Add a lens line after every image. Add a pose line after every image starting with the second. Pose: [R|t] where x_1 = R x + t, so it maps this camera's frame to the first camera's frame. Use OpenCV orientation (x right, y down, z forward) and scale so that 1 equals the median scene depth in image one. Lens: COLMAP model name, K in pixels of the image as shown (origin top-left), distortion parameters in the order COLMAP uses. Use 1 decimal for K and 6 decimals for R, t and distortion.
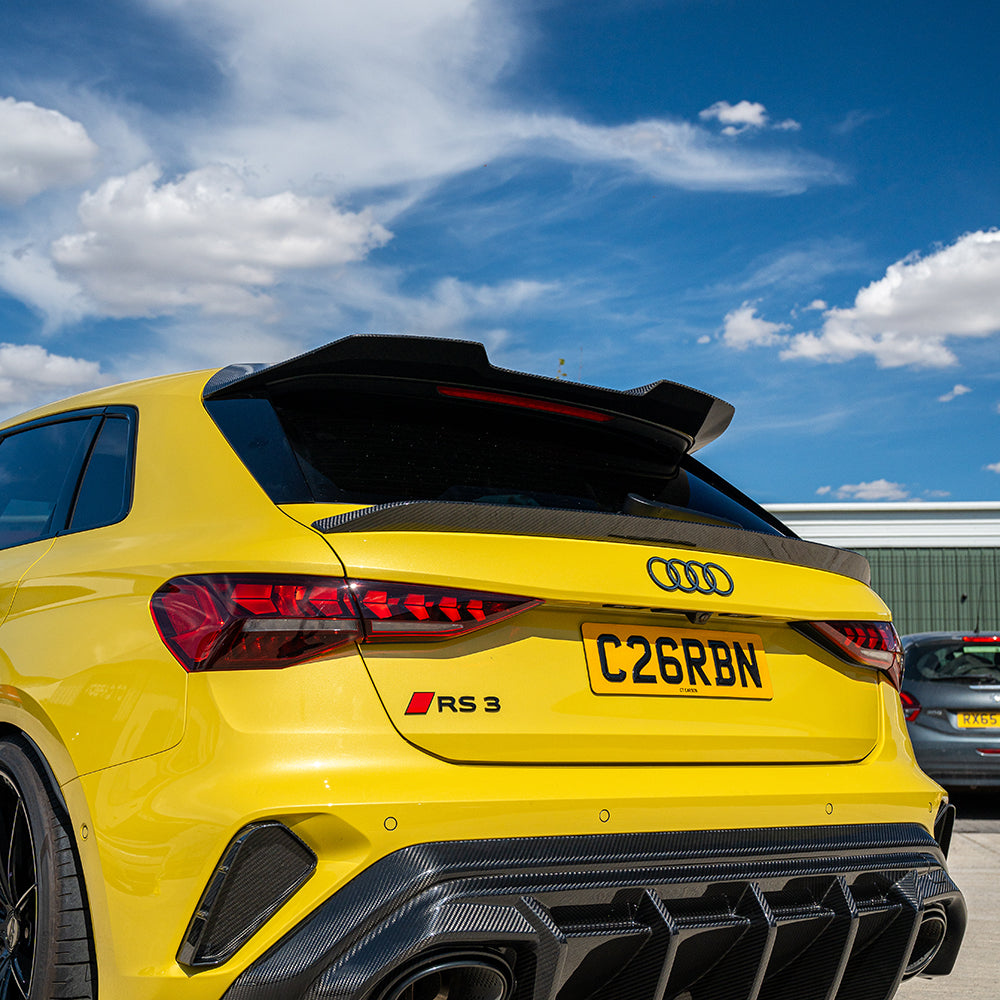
lens RADIAL K [[1458.8, 0, 500.0], [0, 1458.8, 500.0], [0, 0, 1]] dist [-0.009435, 0.057945]
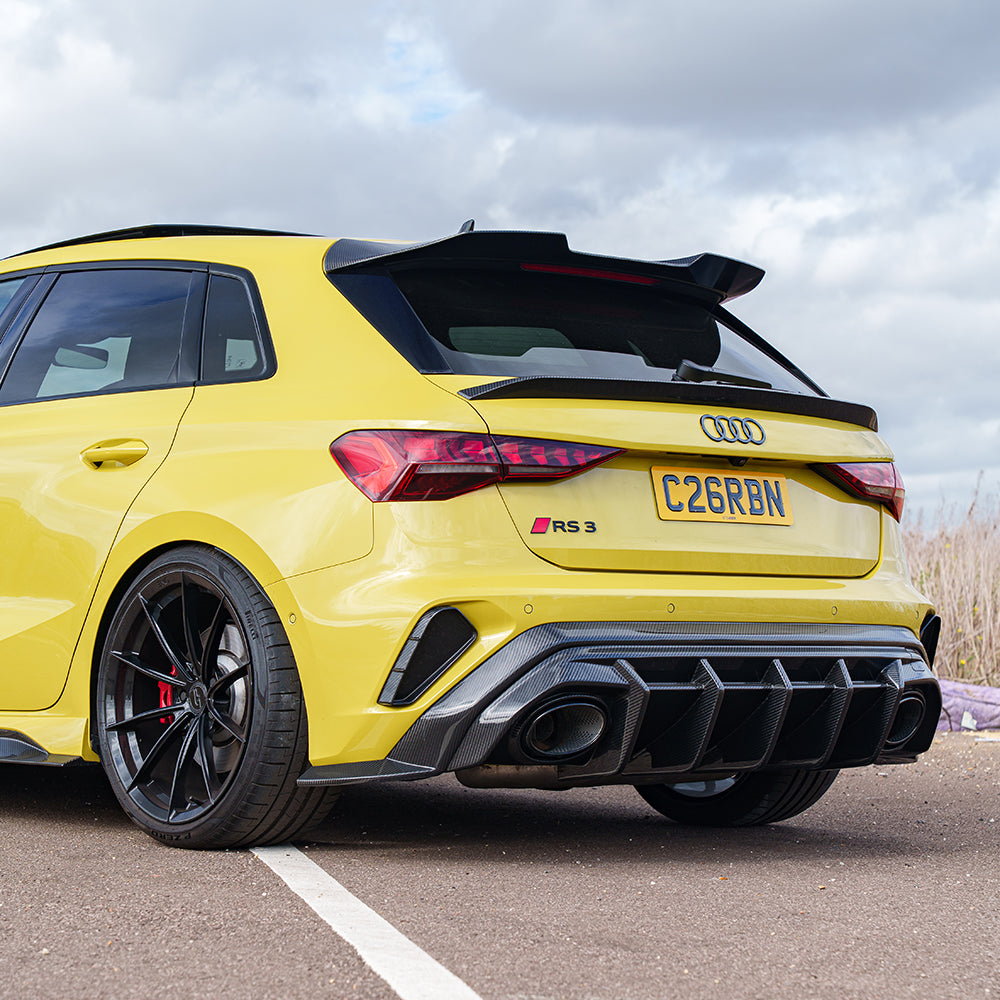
lens RADIAL K [[2673.3, 0, 500.0], [0, 2673.3, 500.0], [0, 0, 1]] dist [-0.014786, 0.274955]
pose [[0.996548, 0.007496, 0.082676, -0.269915], [-0.017340, 0.992743, 0.119000, -0.164322], [-0.081183, -0.120022, 0.989446, -1.329324]]
